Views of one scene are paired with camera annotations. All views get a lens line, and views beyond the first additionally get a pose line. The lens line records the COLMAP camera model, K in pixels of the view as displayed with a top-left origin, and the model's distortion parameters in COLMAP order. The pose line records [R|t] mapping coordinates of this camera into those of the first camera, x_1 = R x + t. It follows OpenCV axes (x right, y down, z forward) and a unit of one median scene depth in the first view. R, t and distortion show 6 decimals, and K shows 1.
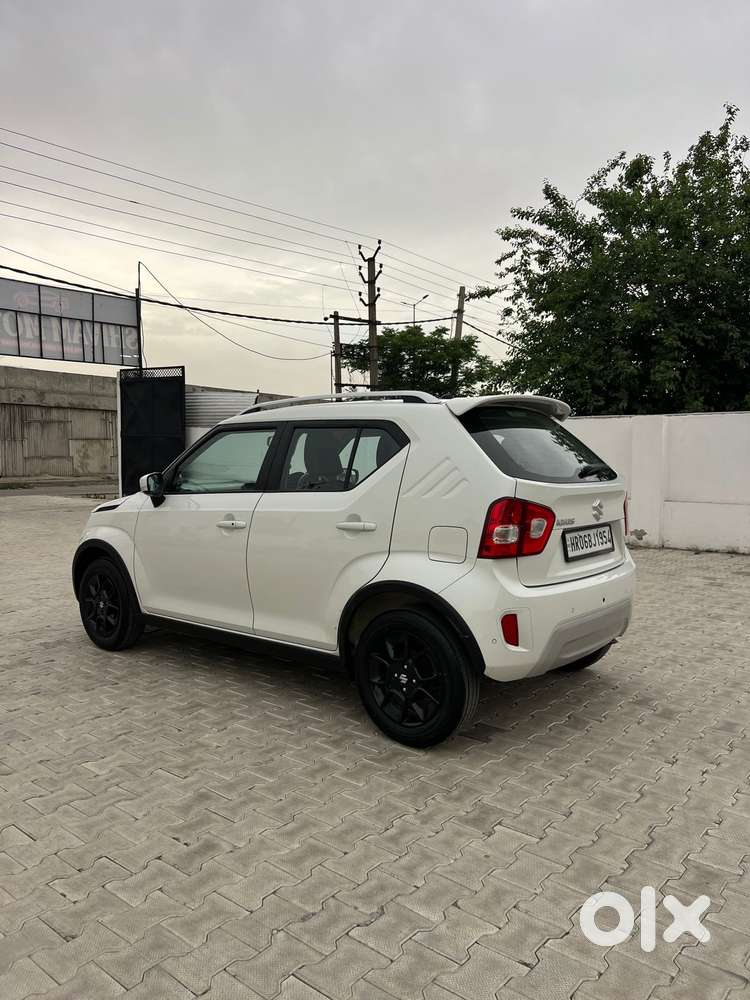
lens RADIAL K [[752.3, 0, 372.4], [0, 752.3, 494.1], [0, 0, 1]] dist [0.043971, -0.050968]
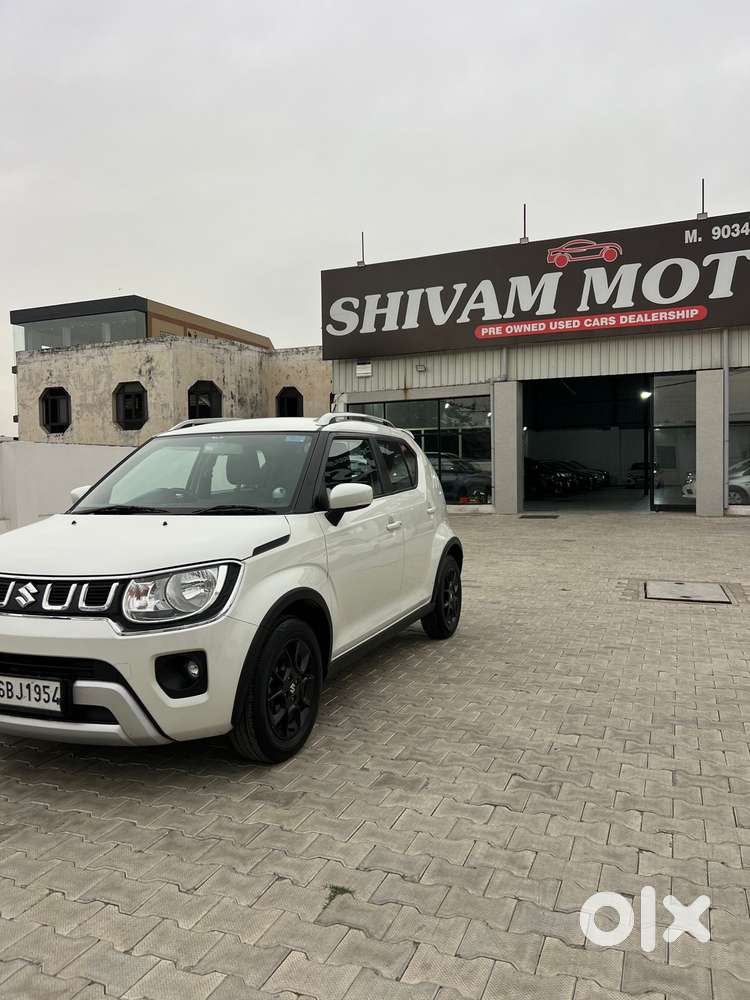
lens RADIAL K [[752.3, 0, 372.4], [0, 752.3, 494.1], [0, 0, 1]] dist [0.043971, -0.050968]
pose [[-0.307617, -0.026360, 0.951145, -1.208851], [0.069813, 0.996297, 0.050190, -0.062366], [-0.948946, 0.081842, -0.304638, 1.350150]]
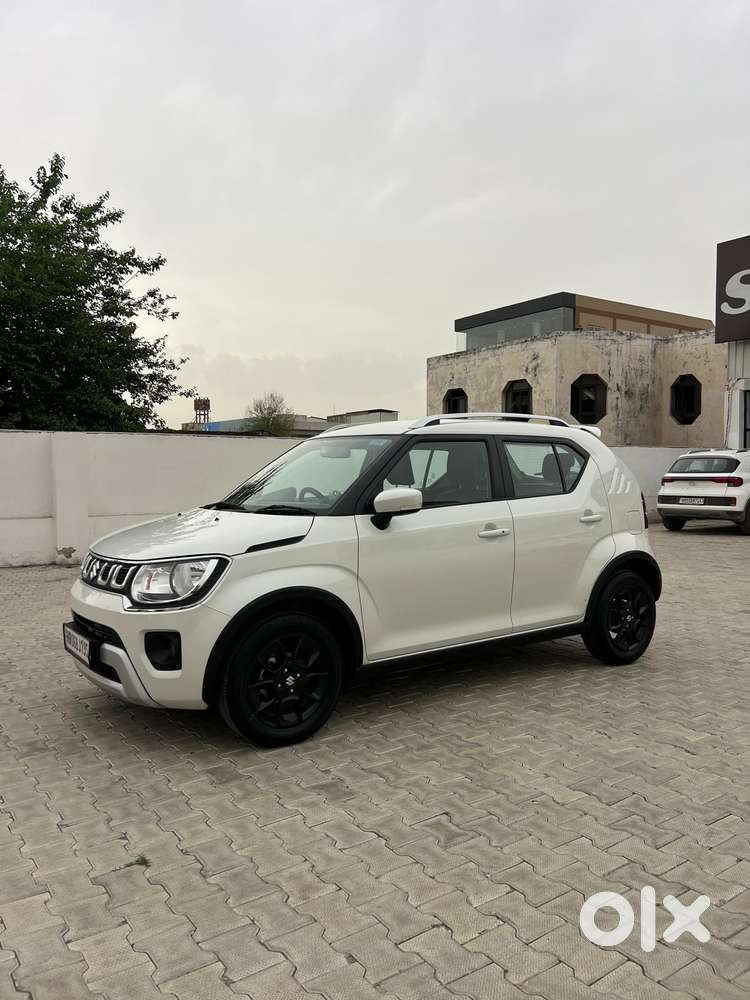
lens RADIAL K [[752.3, 0, 372.4], [0, 752.3, 494.1], [0, 0, 1]] dist [0.043971, -0.050968]
pose [[0.259633, -0.035168, 0.965067, -1.211641], [0.061313, 0.997921, 0.019870, -0.043160], [-0.963759, 0.054012, 0.261250, 0.884045]]
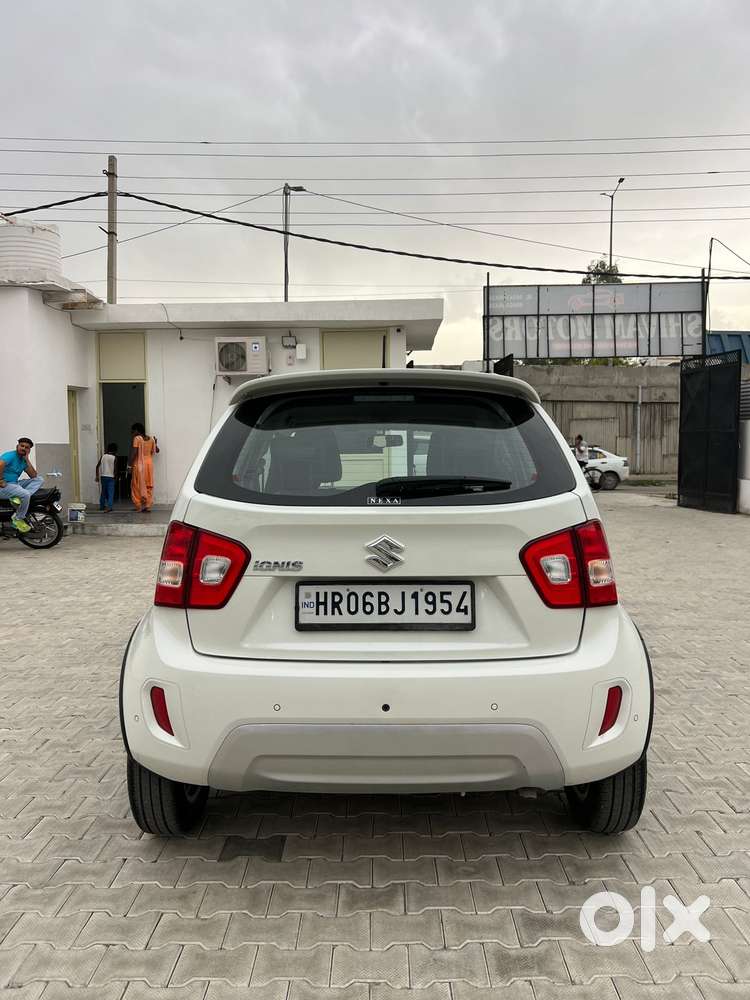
lens RADIAL K [[752.5, 0, 377.6], [0, 752.5, 498.2], [0, 0, 1]] dist [0.041017, -0.041160]
pose [[0.634847, 0.043258, -0.771426, 0.655134], [-0.035864, 0.999005, 0.026506, -0.032569], [0.771805, 0.010839, 0.635767, 0.546059]]
